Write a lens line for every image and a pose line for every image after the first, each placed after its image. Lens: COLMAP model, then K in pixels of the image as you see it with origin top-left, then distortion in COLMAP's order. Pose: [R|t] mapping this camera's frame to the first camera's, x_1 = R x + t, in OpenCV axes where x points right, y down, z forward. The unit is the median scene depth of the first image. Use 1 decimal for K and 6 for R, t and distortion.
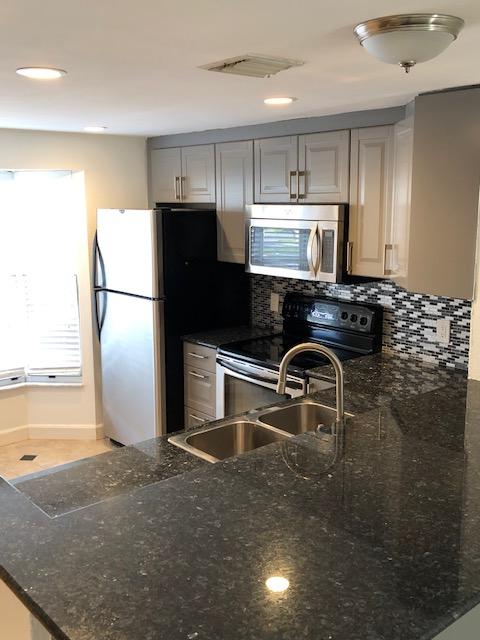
lens RADIAL K [[654.9, 0, 236.8], [0, 654.9, 315.7], [0, 0, 1]] dist [0.033544, 0.000000]
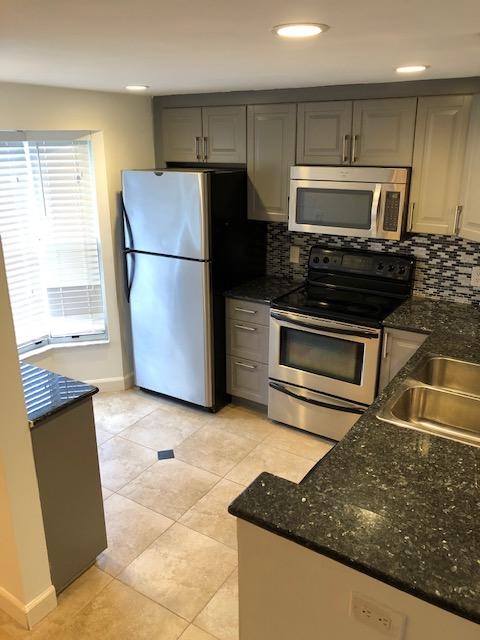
lens RADIAL K [[520.6, 0, 237.4], [0, 520.6, 319.5], [0, 0, 1]] dist [0.029313, -0.046210]
pose [[0.957724, -0.094339, 0.271783, -0.345503], [0.052321, 0.986068, 0.157902, -0.068068], [-0.282892, -0.137006, 0.949316, 0.202899]]
